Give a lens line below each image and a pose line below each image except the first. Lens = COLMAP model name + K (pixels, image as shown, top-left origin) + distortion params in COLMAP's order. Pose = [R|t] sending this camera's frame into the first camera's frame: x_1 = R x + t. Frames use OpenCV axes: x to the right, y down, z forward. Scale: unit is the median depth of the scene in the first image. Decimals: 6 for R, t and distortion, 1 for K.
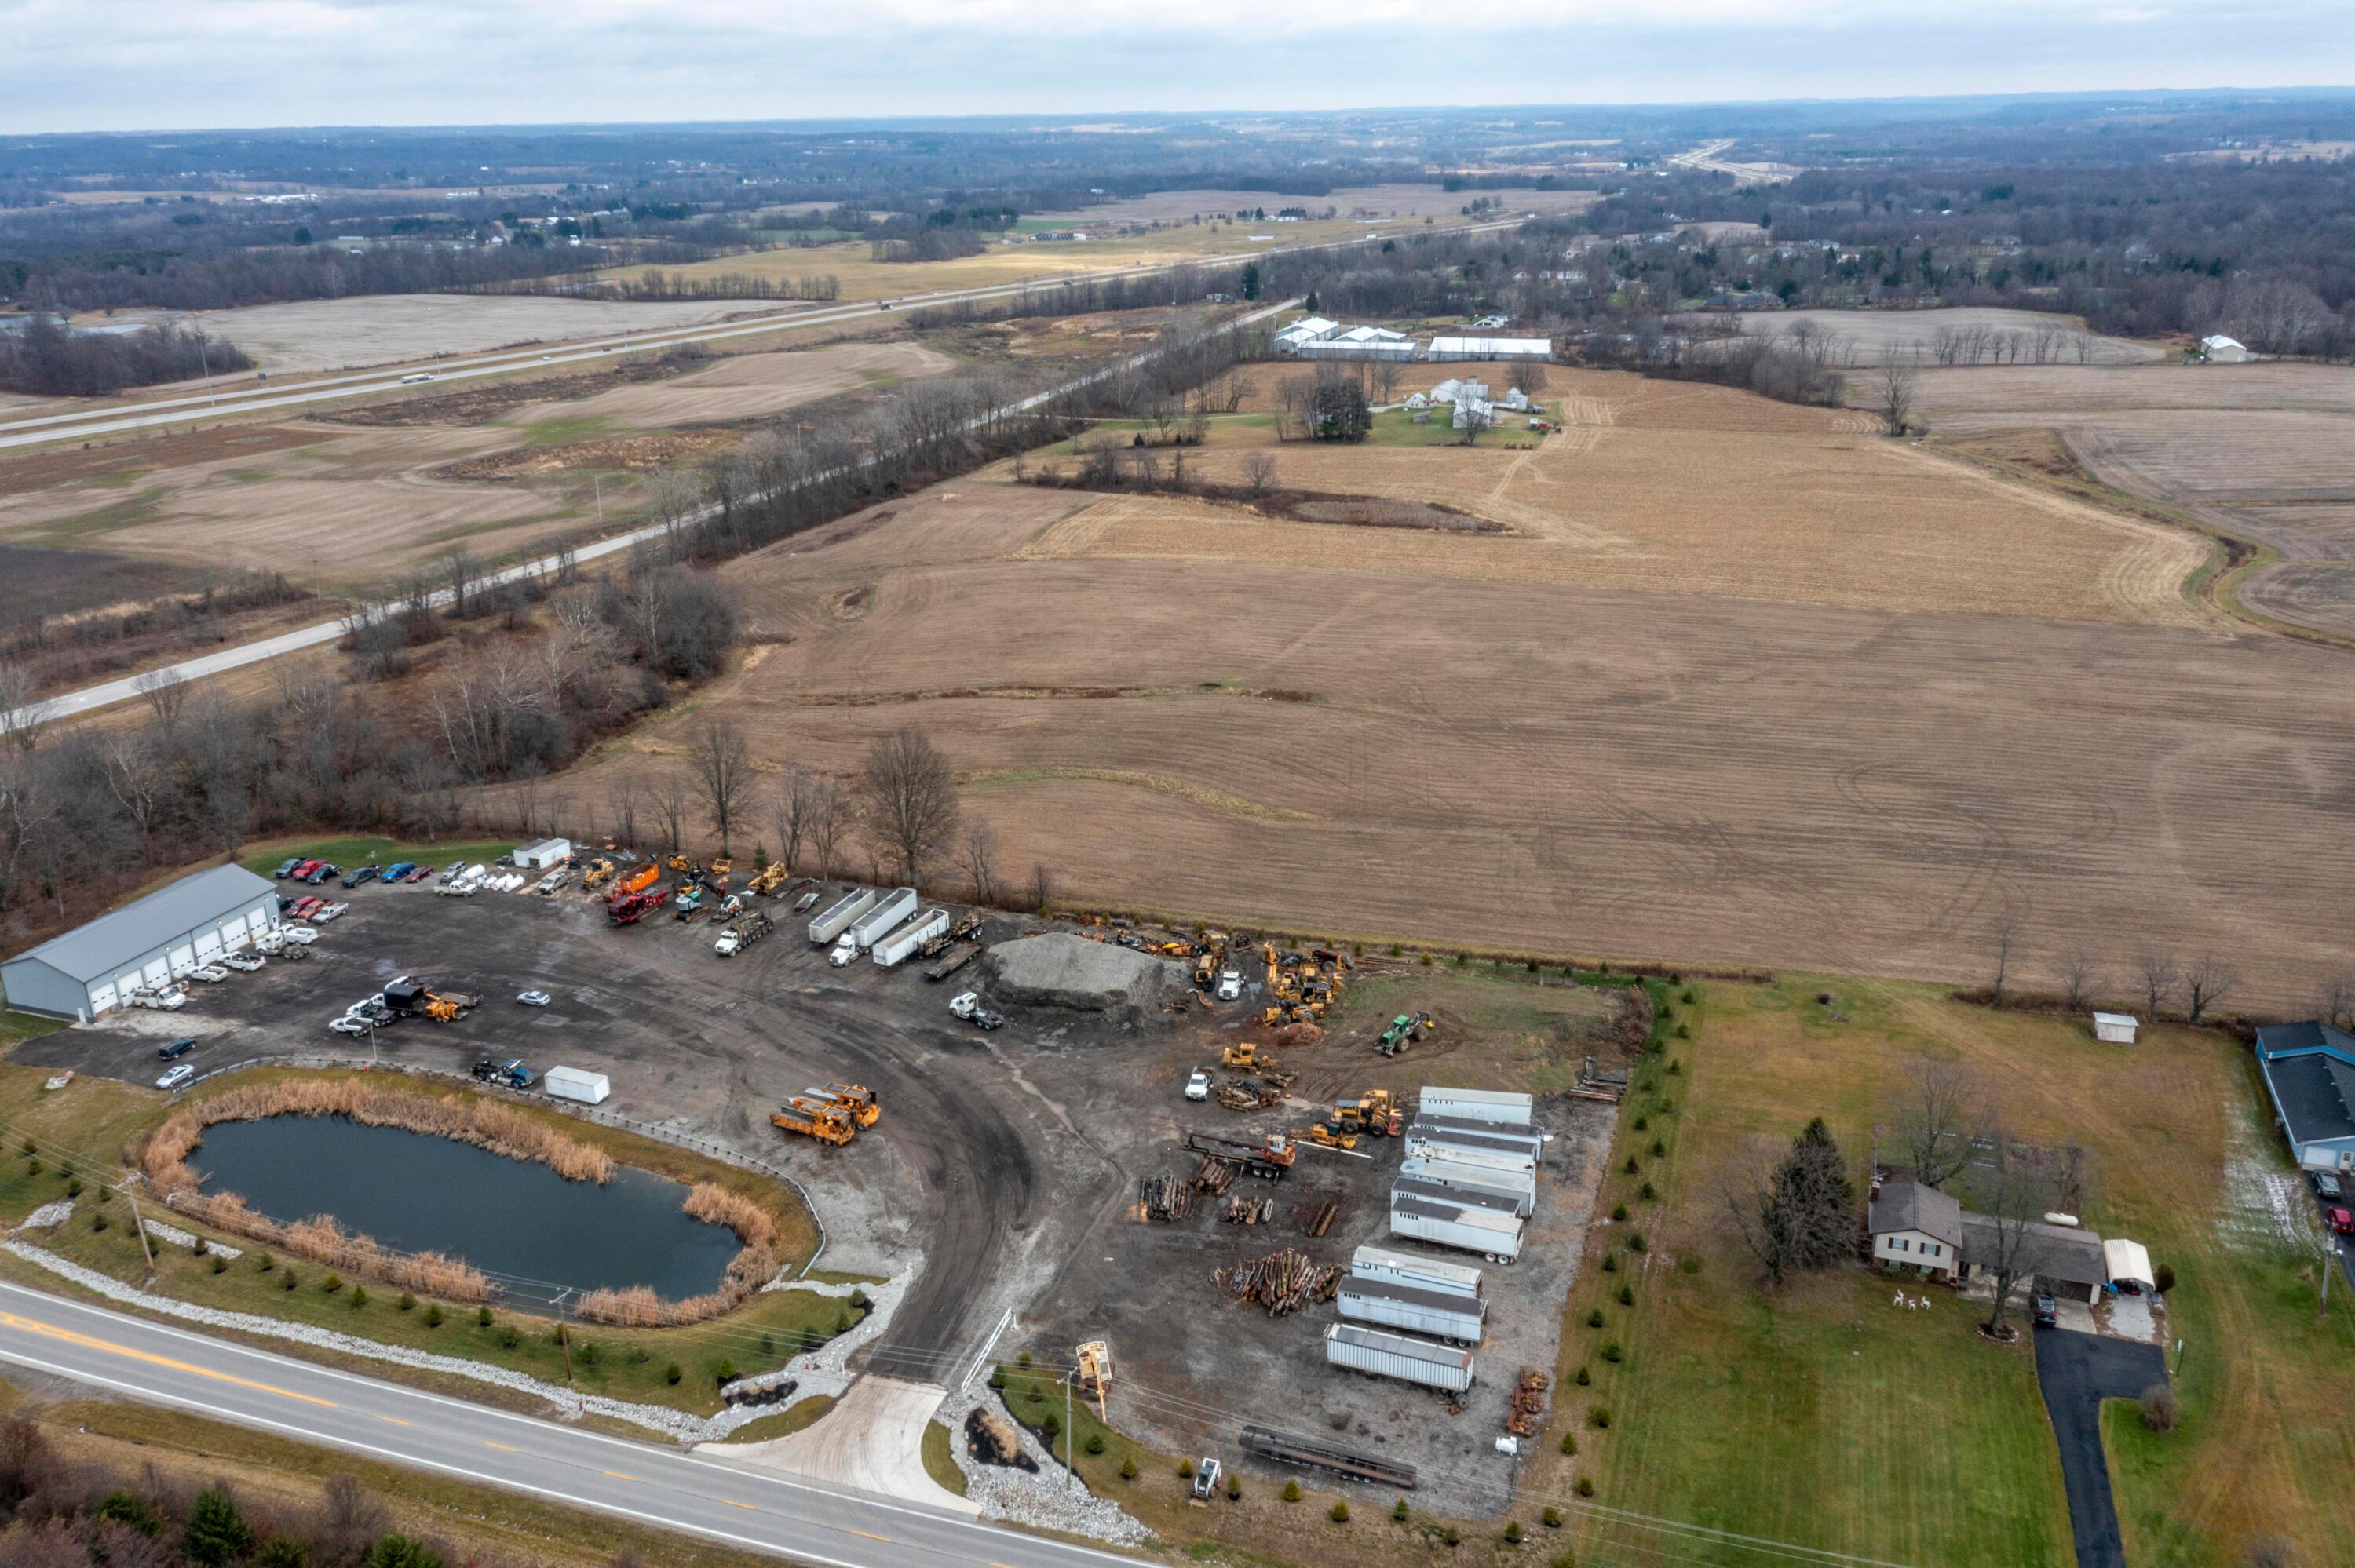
lens RADIAL K [[1880.0, 0, 1178.4], [0, 1880.0, 836.3], [0, 0, 1]] dist [-0.011063, 0.050153]
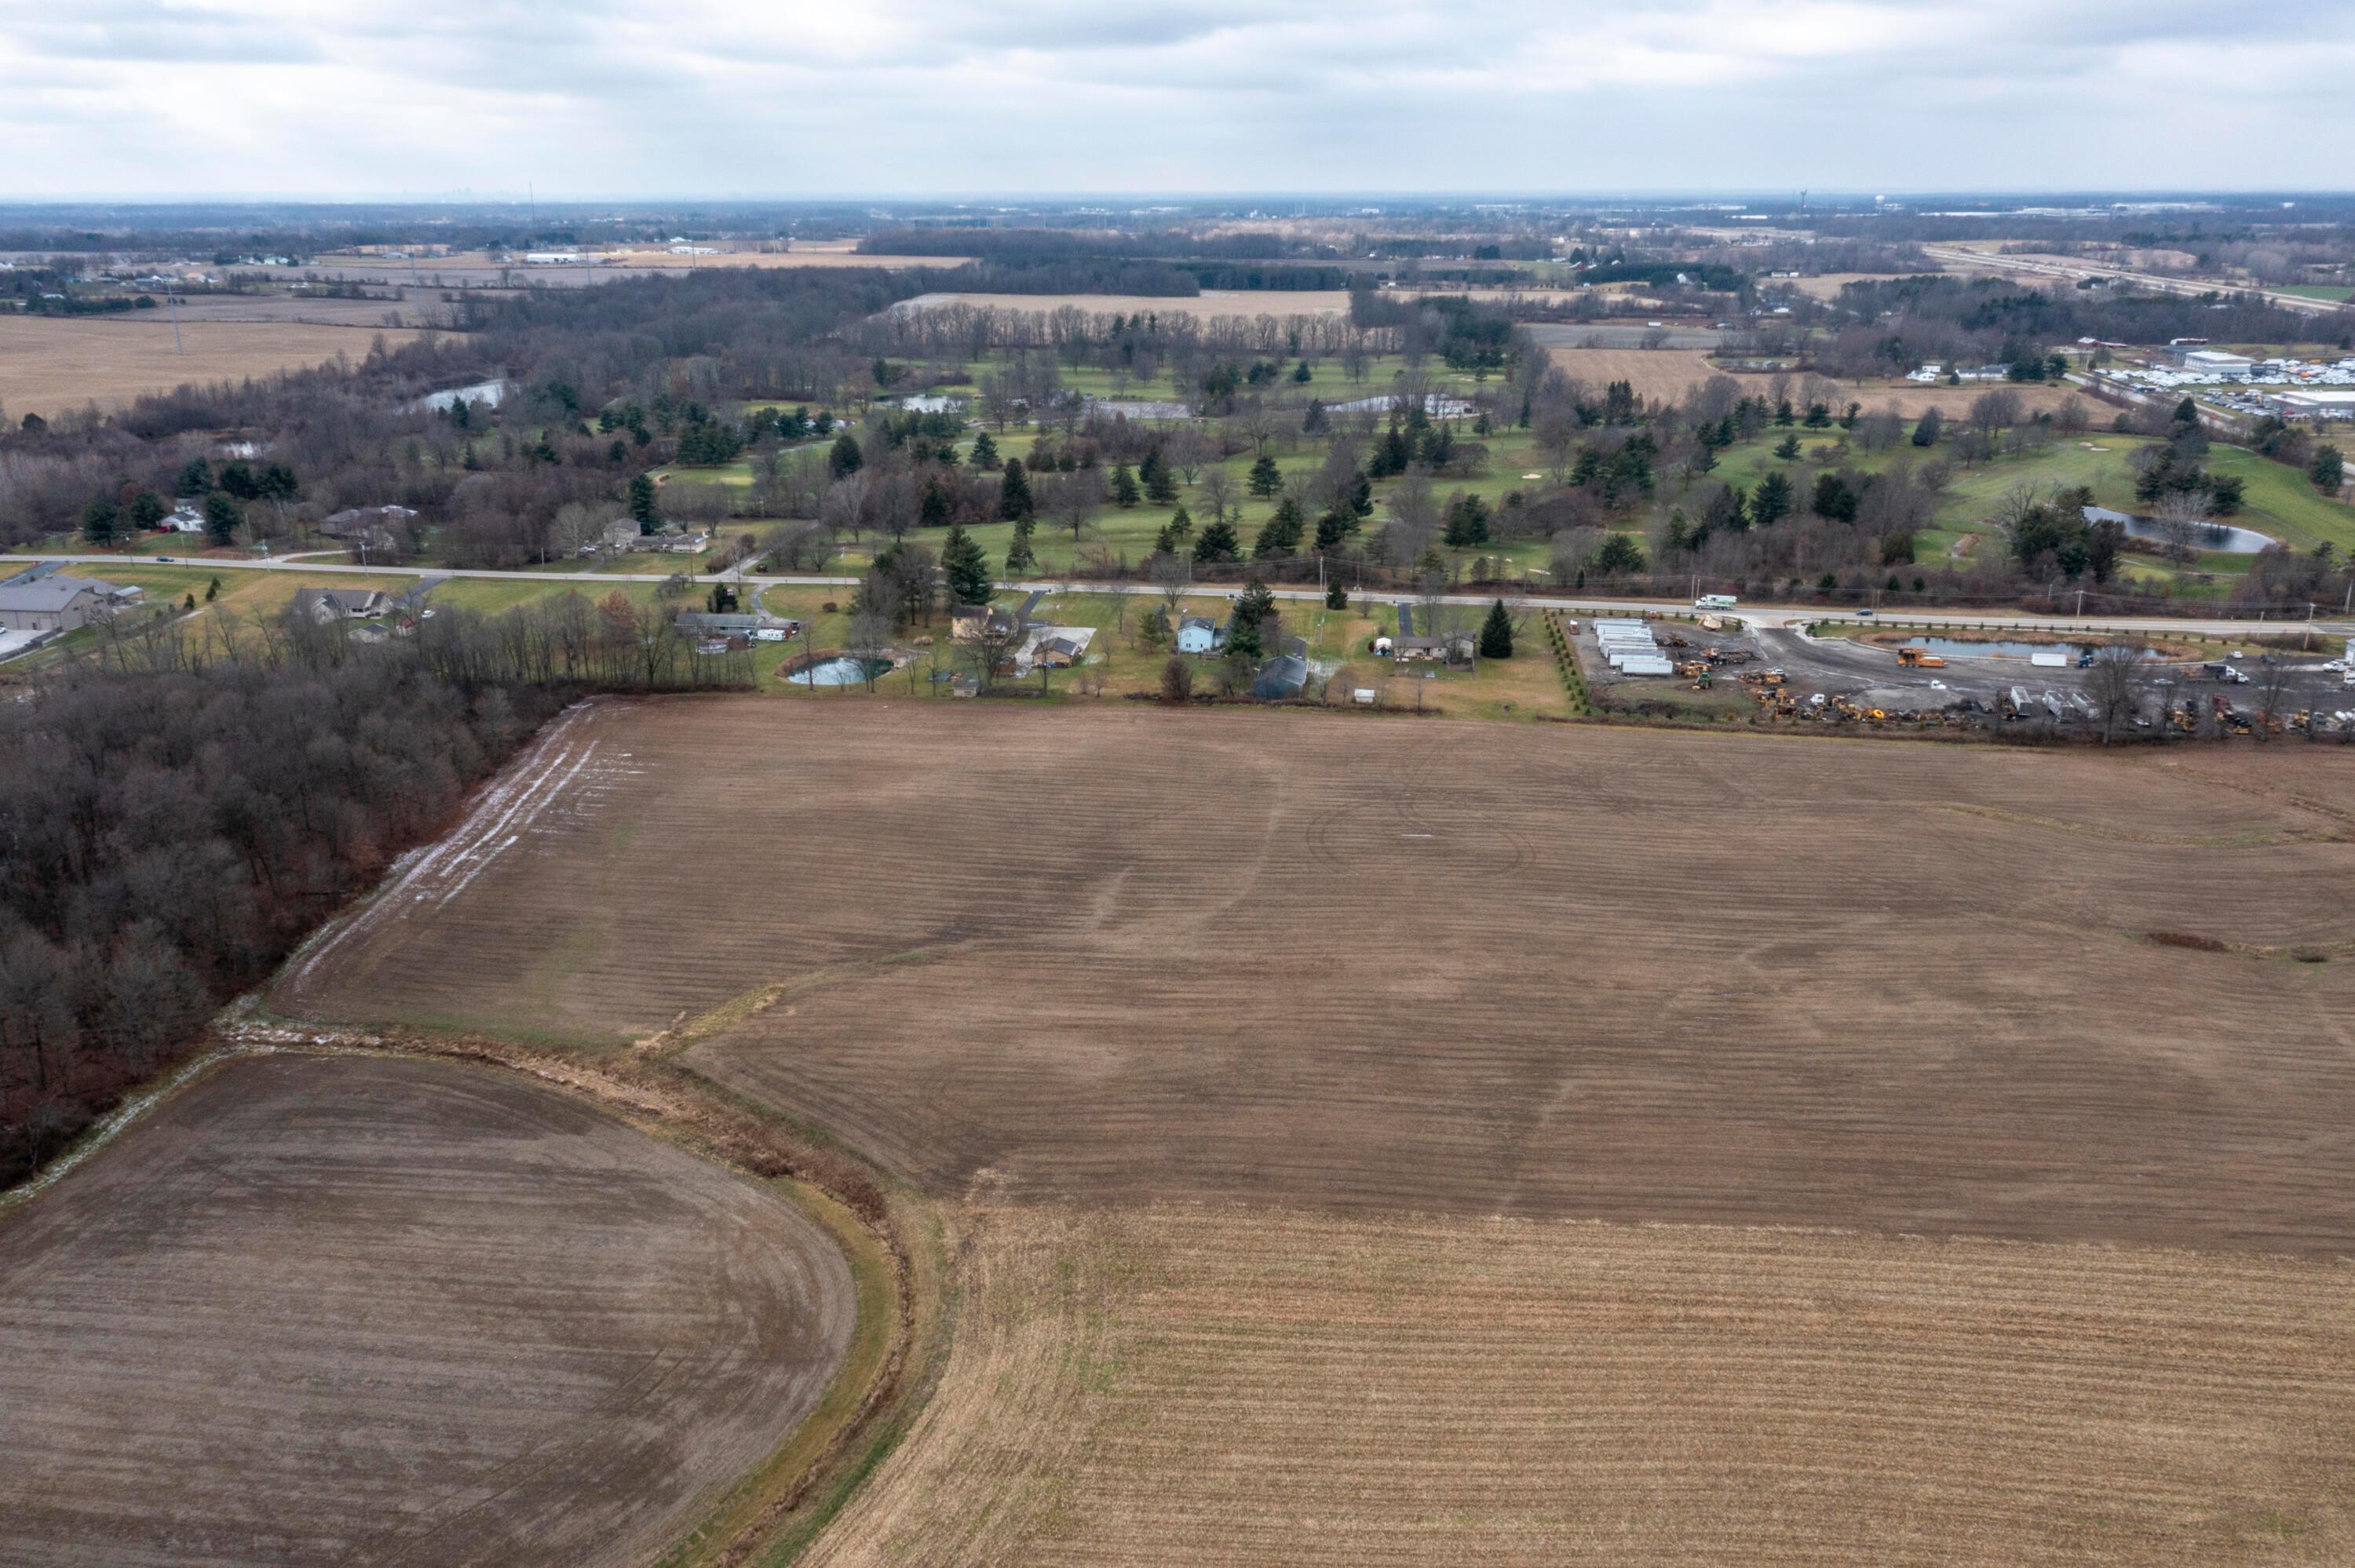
lens RADIAL K [[1851.5, 0, 1174.6], [0, 1851.5, 852.9], [0, 0, 1]] dist [-0.015682, 0.066536]
pose [[-0.976653, 0.098120, -0.191105, 0.718972], [-0.052627, 0.753208, 0.655674, -0.687194], [0.208276, 0.650423, -0.730459, 1.645564]]
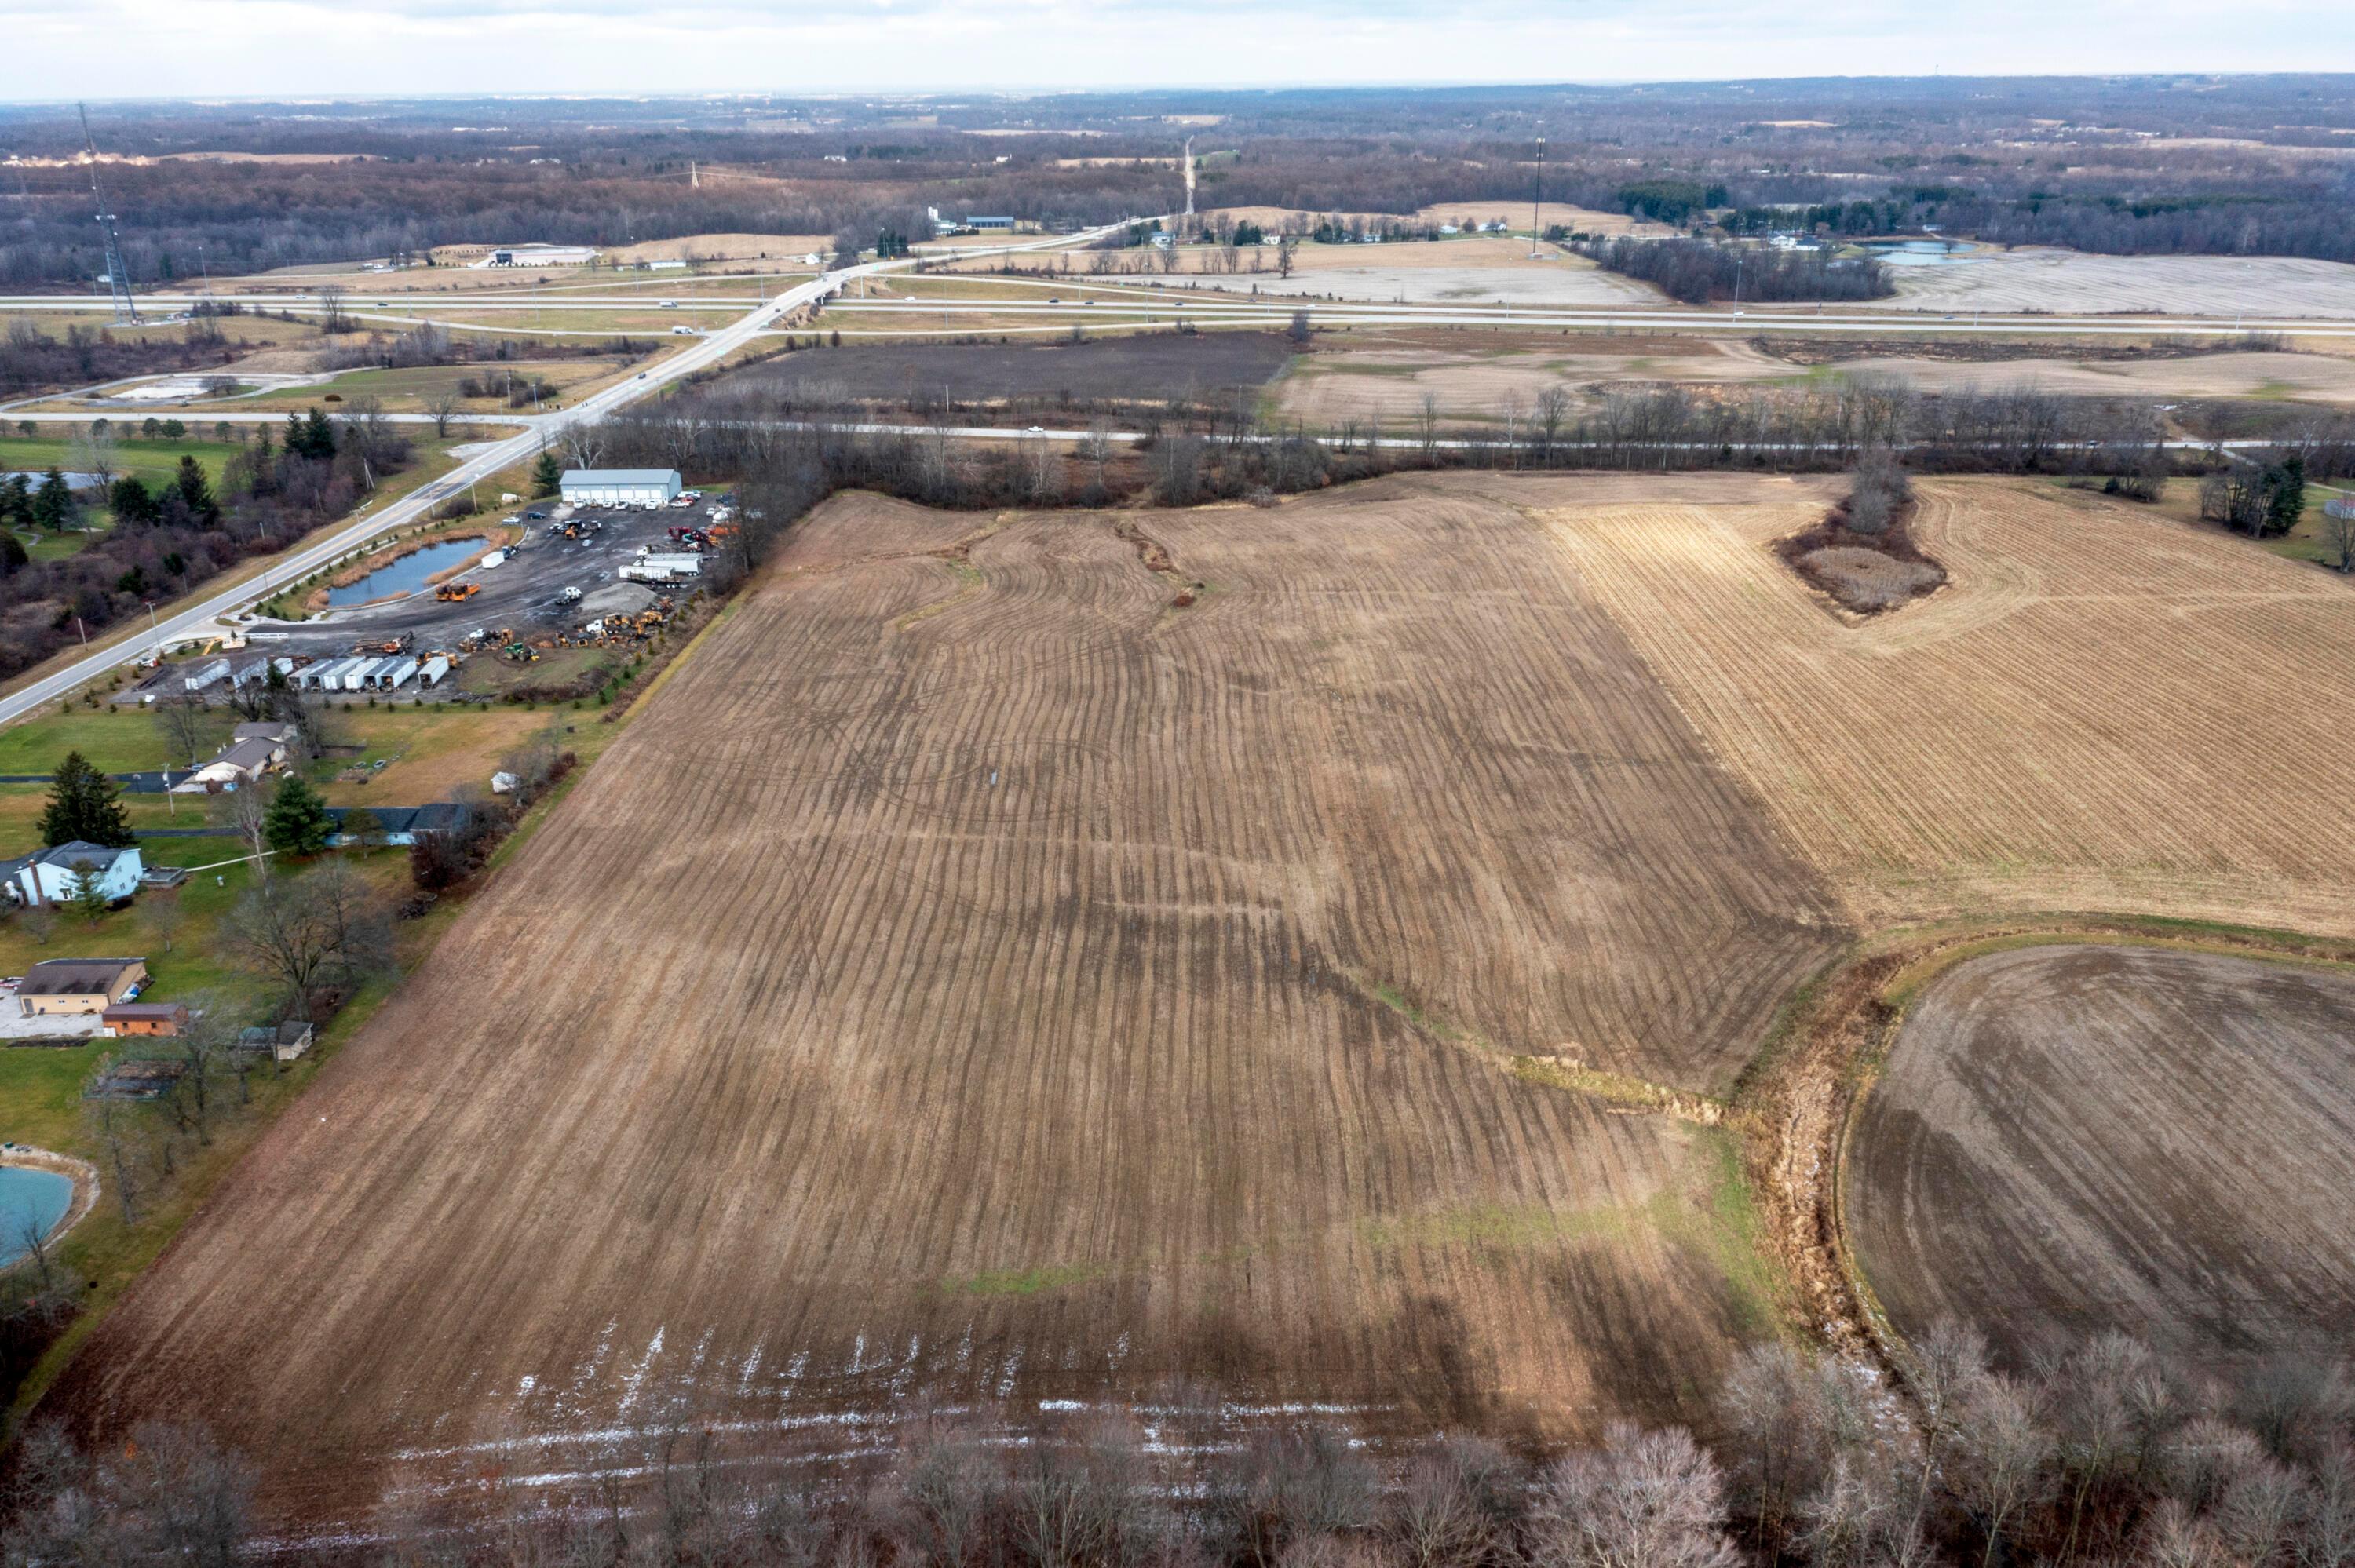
lens RADIAL K [[1844.5, 0, 1185.7], [0, 1844.5, 794.8], [0, 0, 1]] dist [-0.007756, 0.044341]
pose [[0.329038, 0.359860, -0.873061, 1.284067], [-0.342432, 0.907083, 0.244828, -0.284144], [0.880042, 0.218406, 0.421692, 0.577322]]
